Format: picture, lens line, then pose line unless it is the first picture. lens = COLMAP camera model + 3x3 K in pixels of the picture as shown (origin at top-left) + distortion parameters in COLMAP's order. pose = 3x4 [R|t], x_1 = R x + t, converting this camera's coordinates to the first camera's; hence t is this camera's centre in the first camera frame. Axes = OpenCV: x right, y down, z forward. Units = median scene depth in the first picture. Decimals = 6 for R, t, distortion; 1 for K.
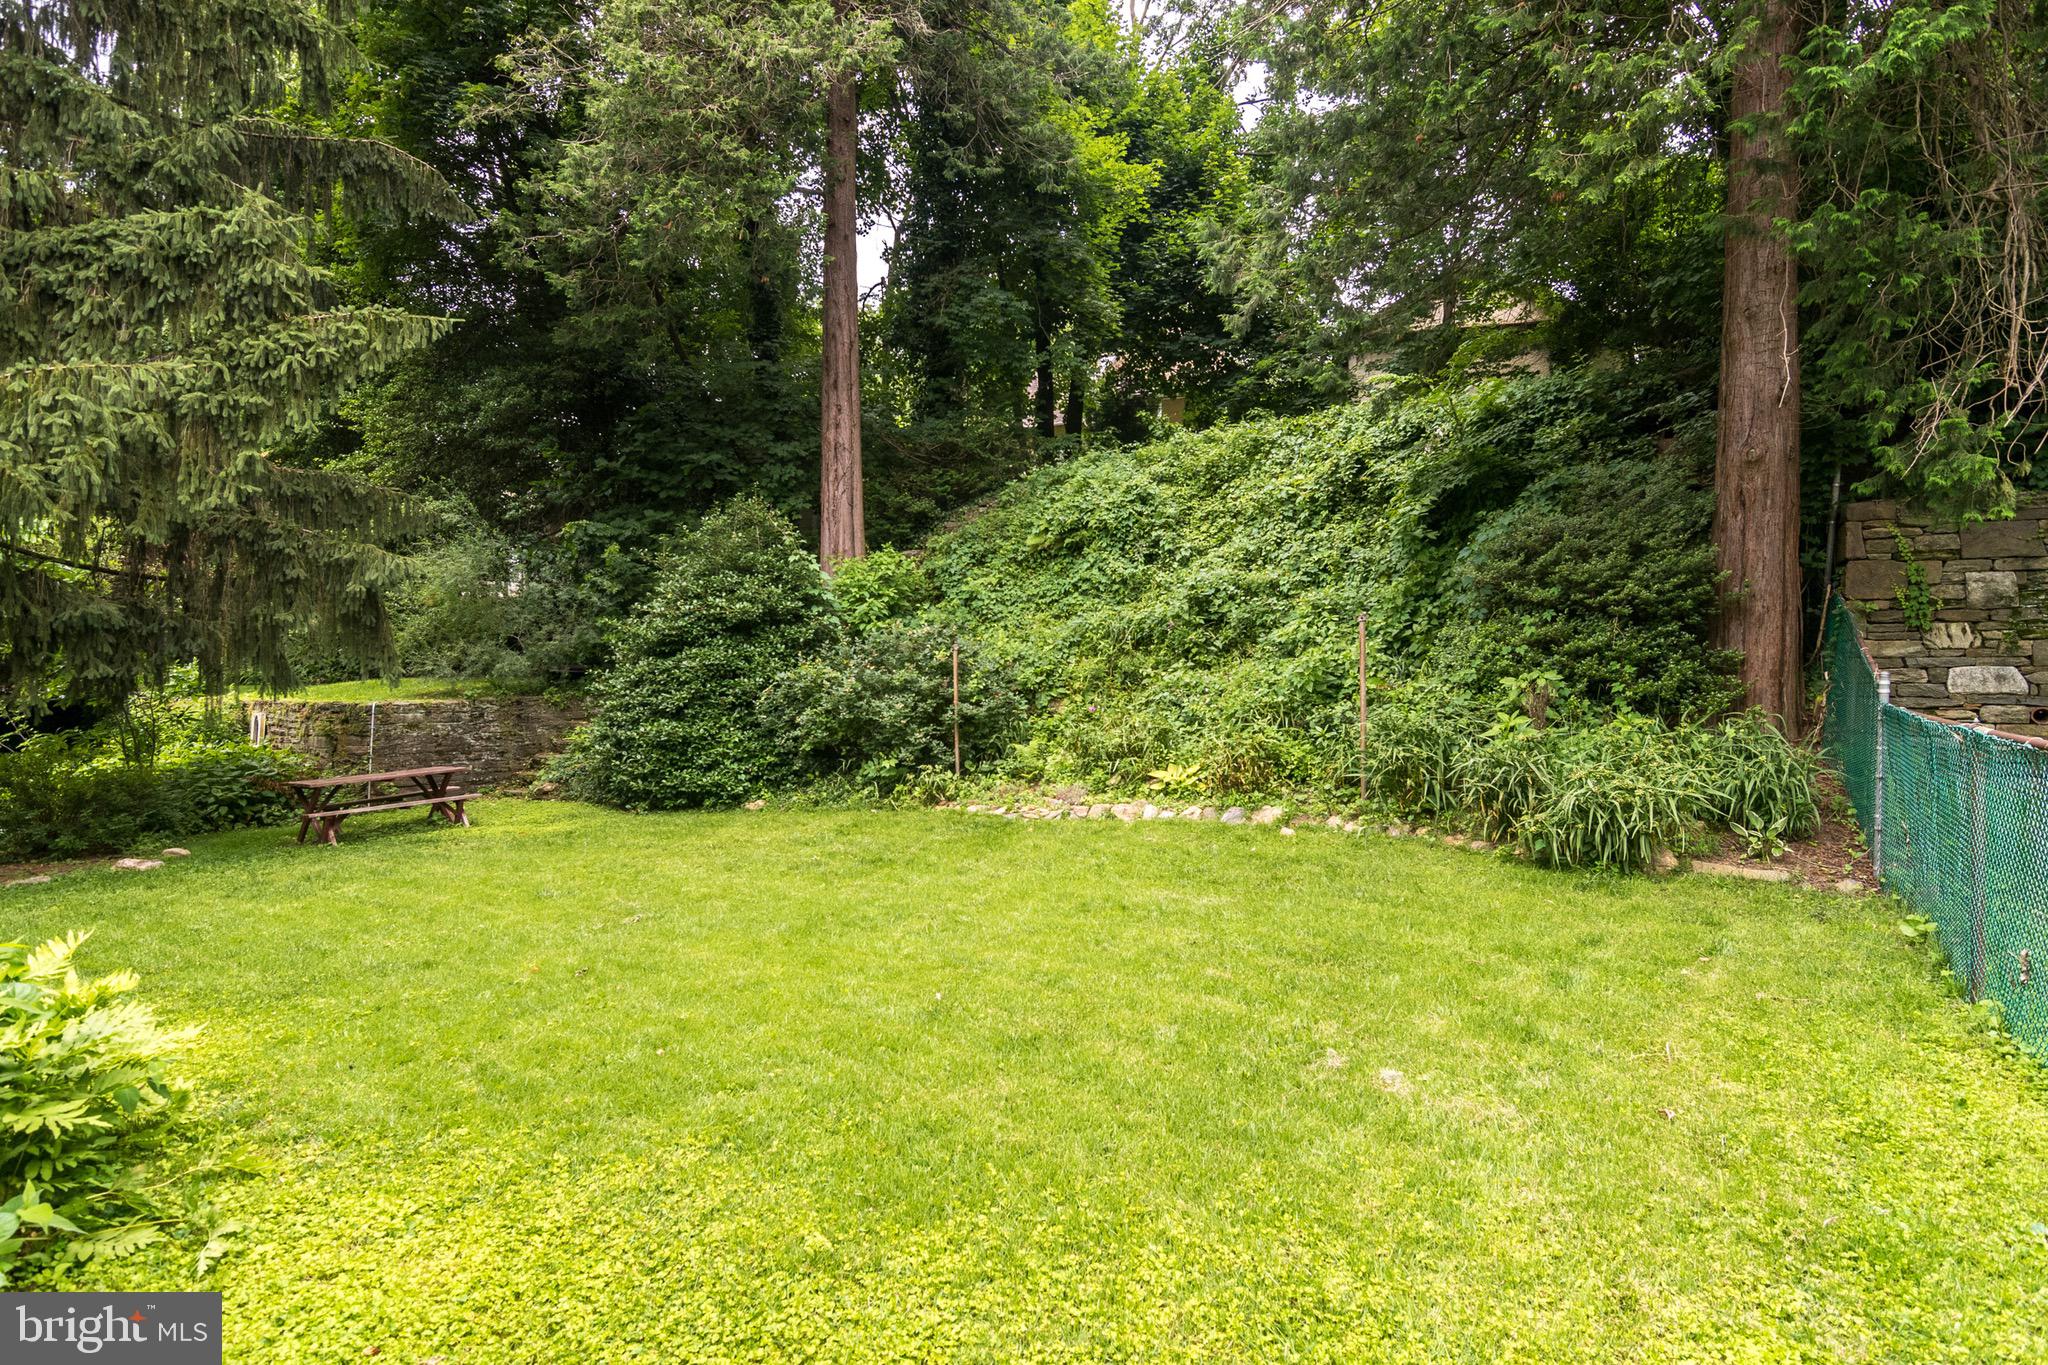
lens RADIAL K [[1050.3, 0, 1013.4], [0, 1050.3, 754.3], [0, 0, 1]] dist [0.000170, -0.000298]
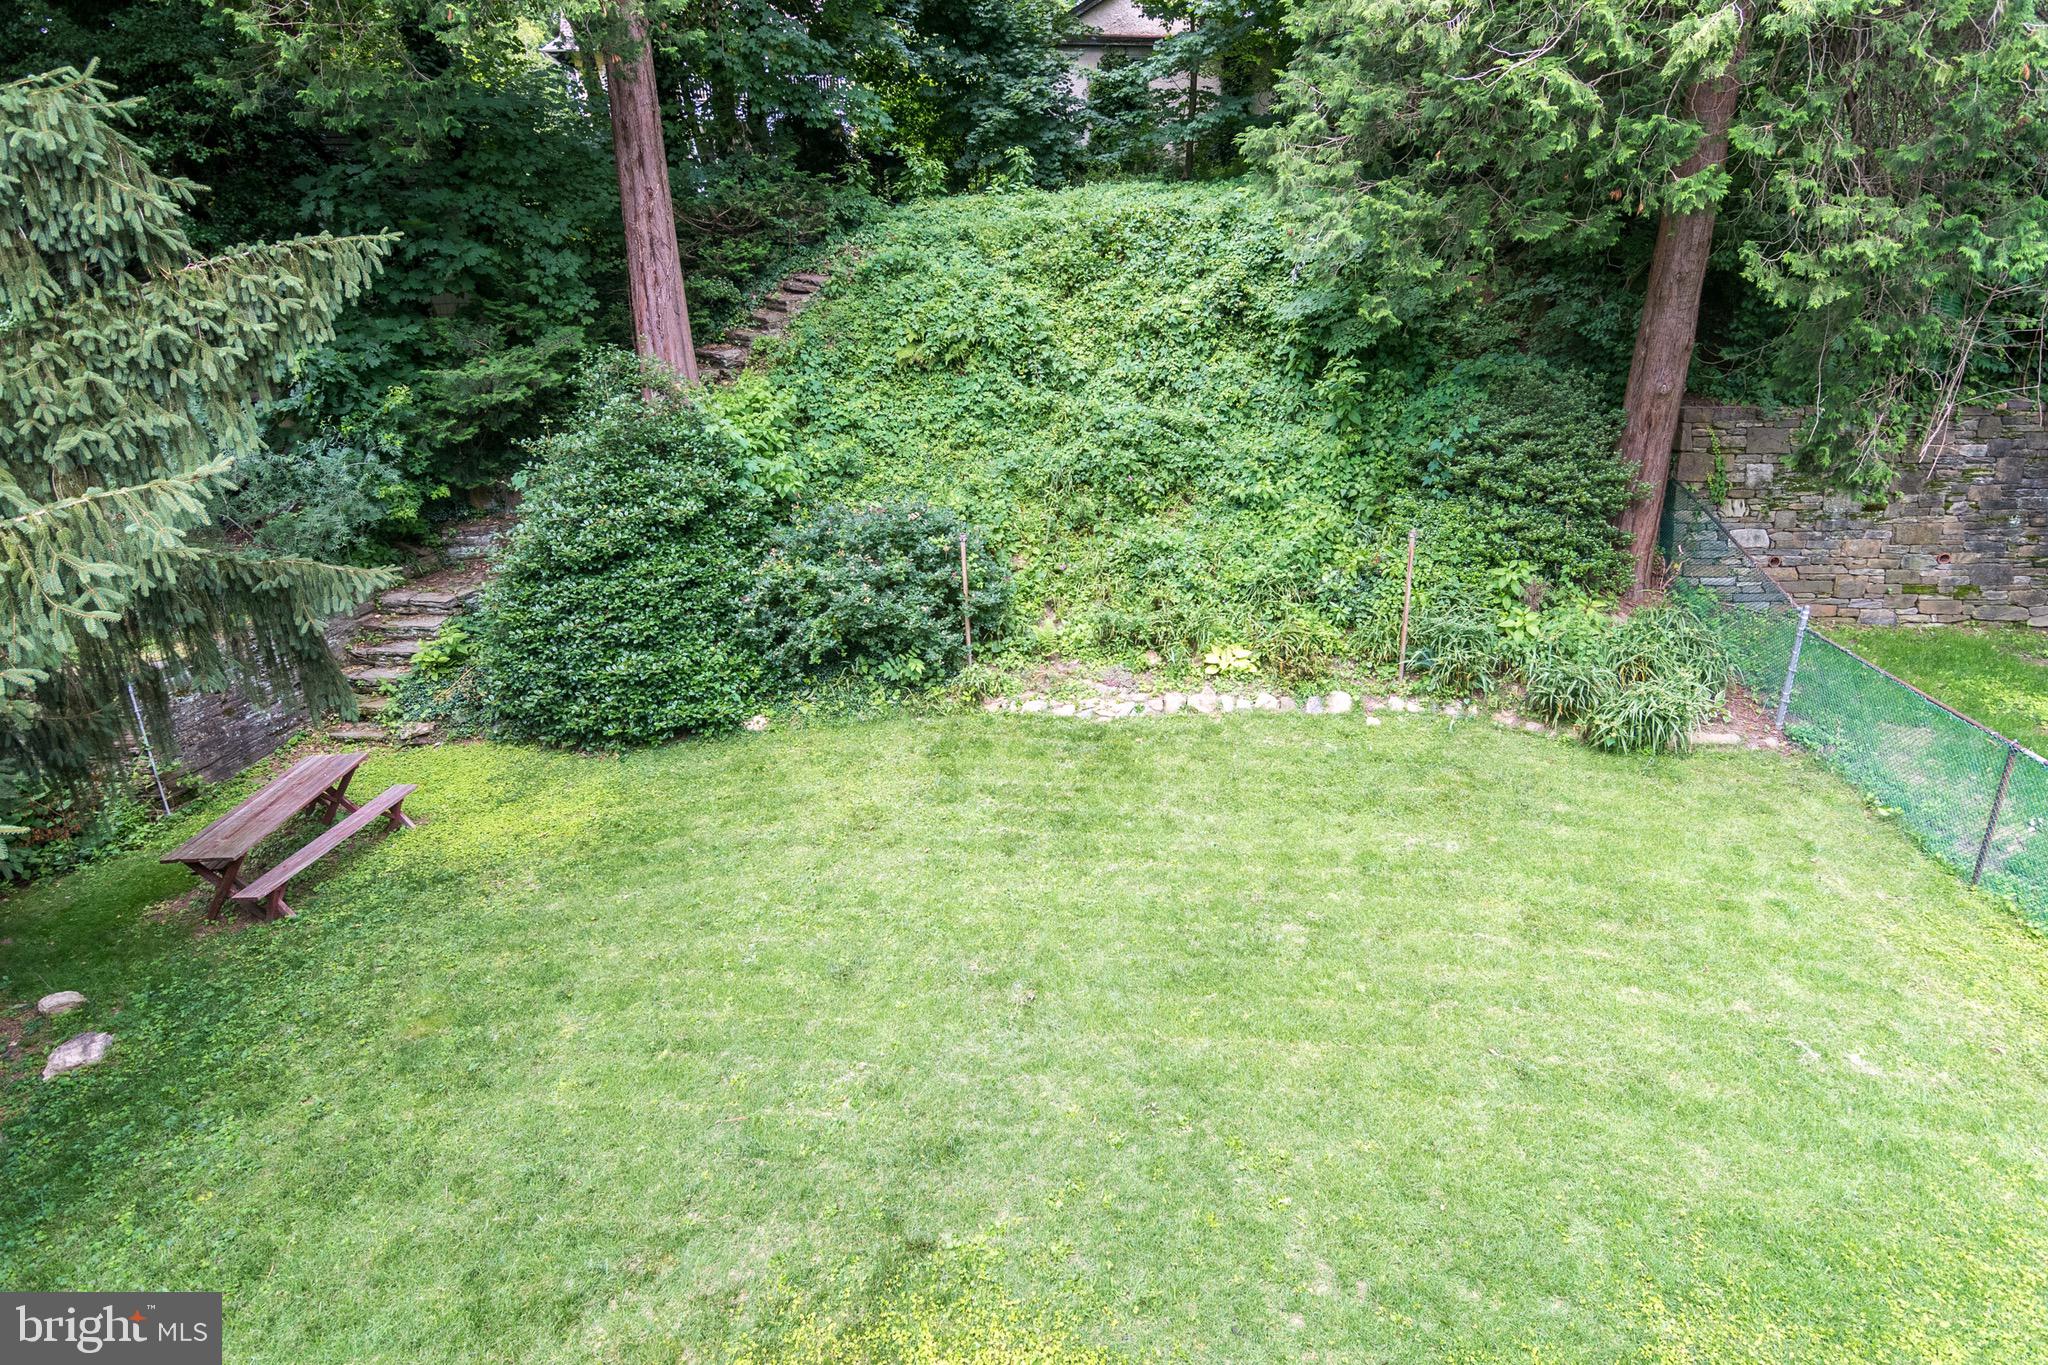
lens RADIAL K [[1013.8, 0, 1024.0], [0, 1013.8, 682.5], [0, 0, 1]] dist [-0.002127, 0.000724]
pose [[0.880100, -0.207122, 0.427229, -0.437660], [0.065097, 0.943973, 0.323540, -0.277397], [-0.470305, -0.256936, 0.844273, 0.140225]]
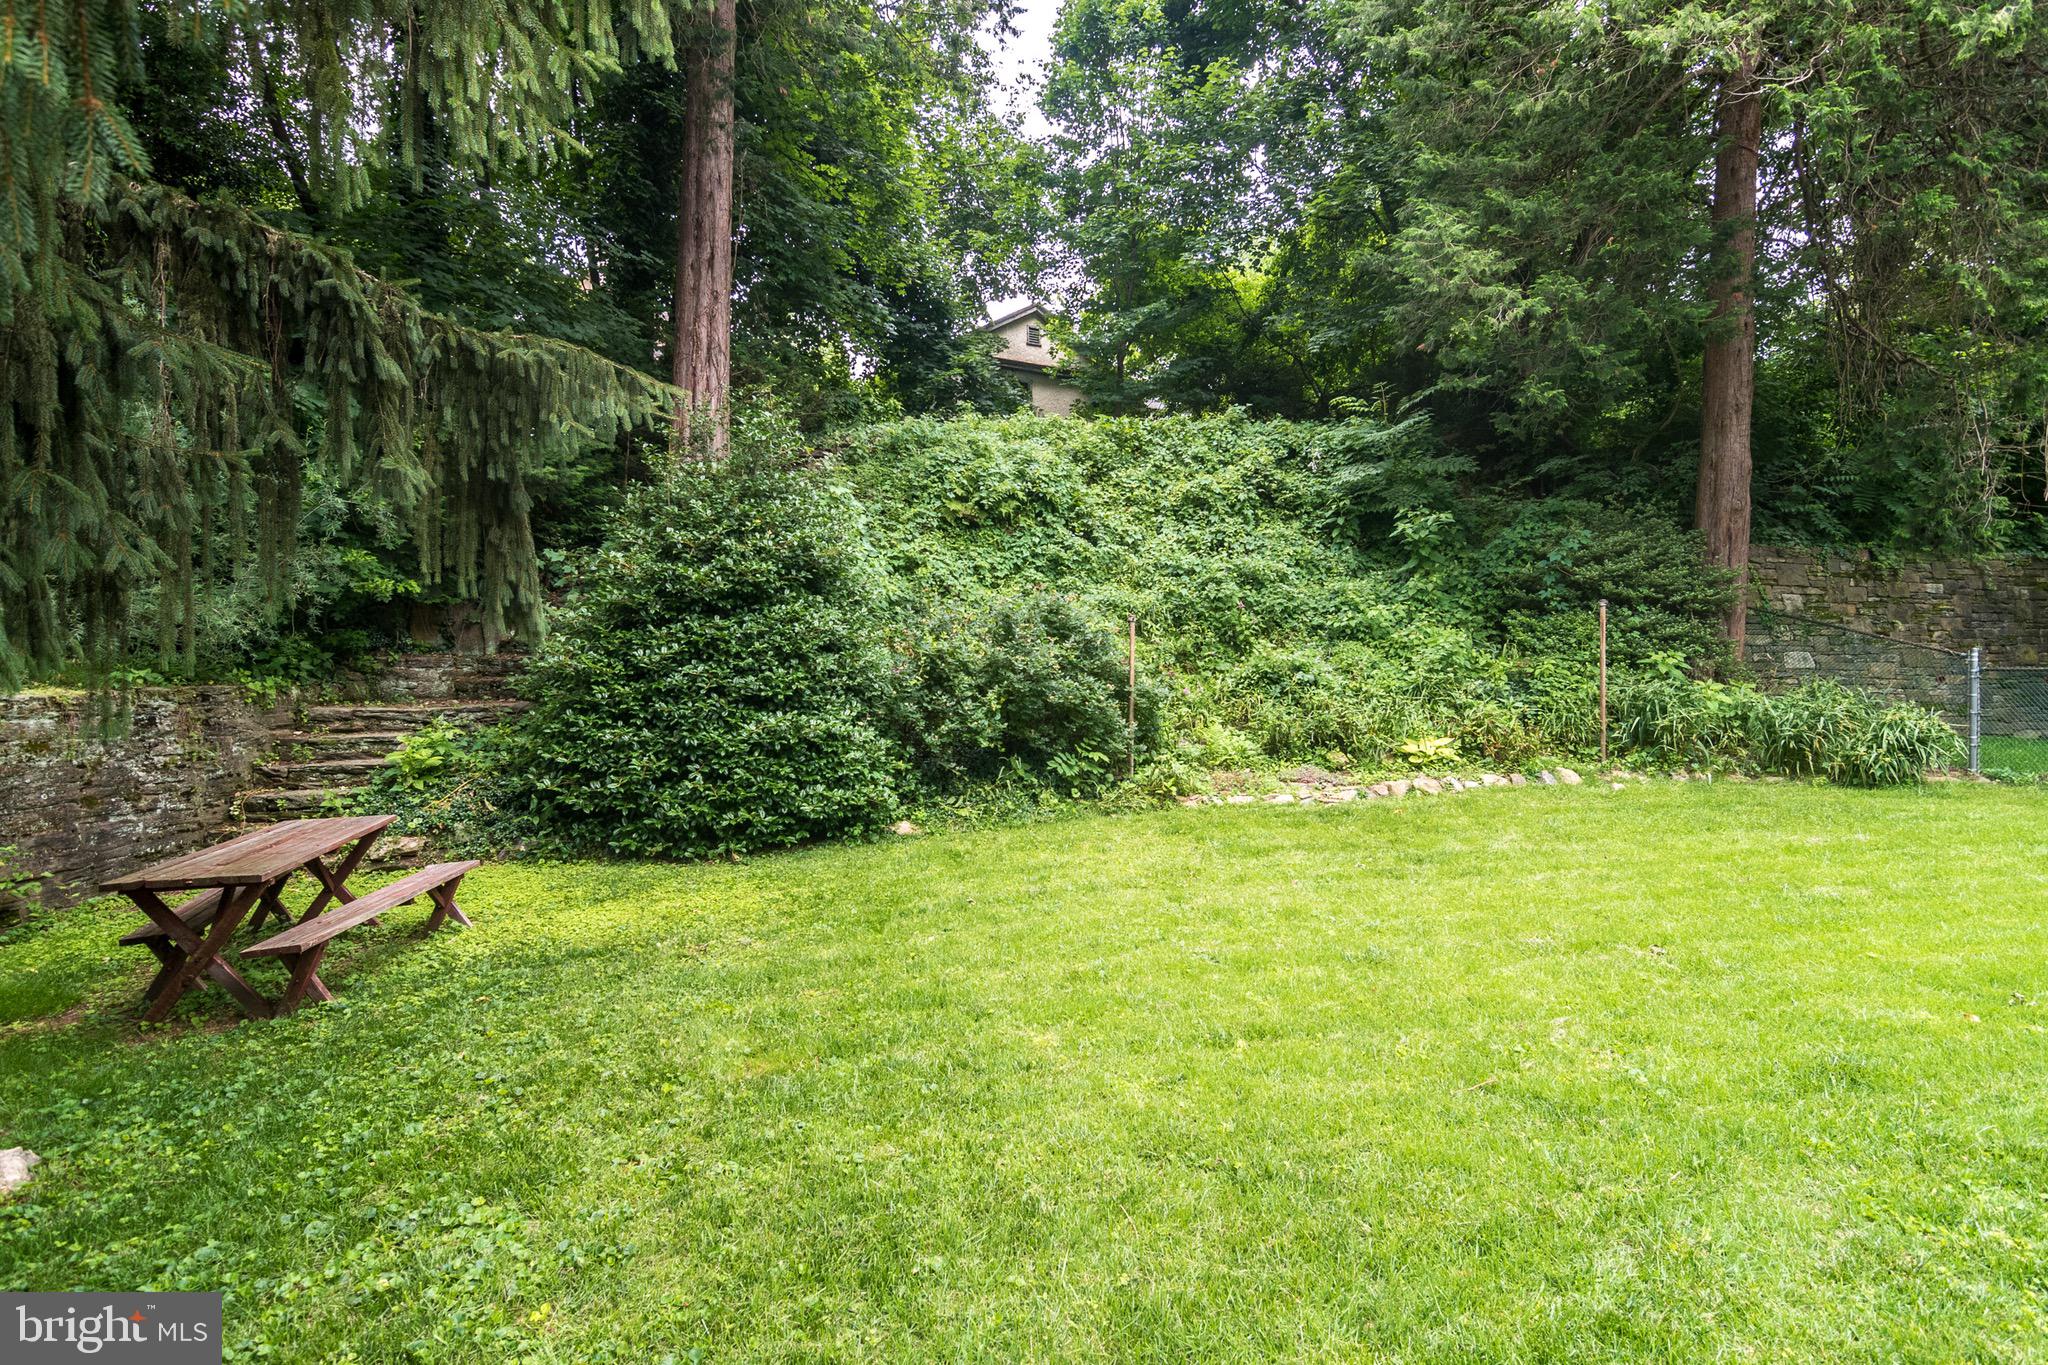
lens RADIAL K [[1014.2, 0, 1005.6], [0, 1014.2, 748.5], [0, 0, 1]] dist [0.001036, 0.000517]
pose [[0.723880, -0.044239, 0.688506, -0.705297], [0.053060, 0.998556, 0.008374, -0.008687], [-0.687882, 0.030470, 0.725183, 0.475527]]
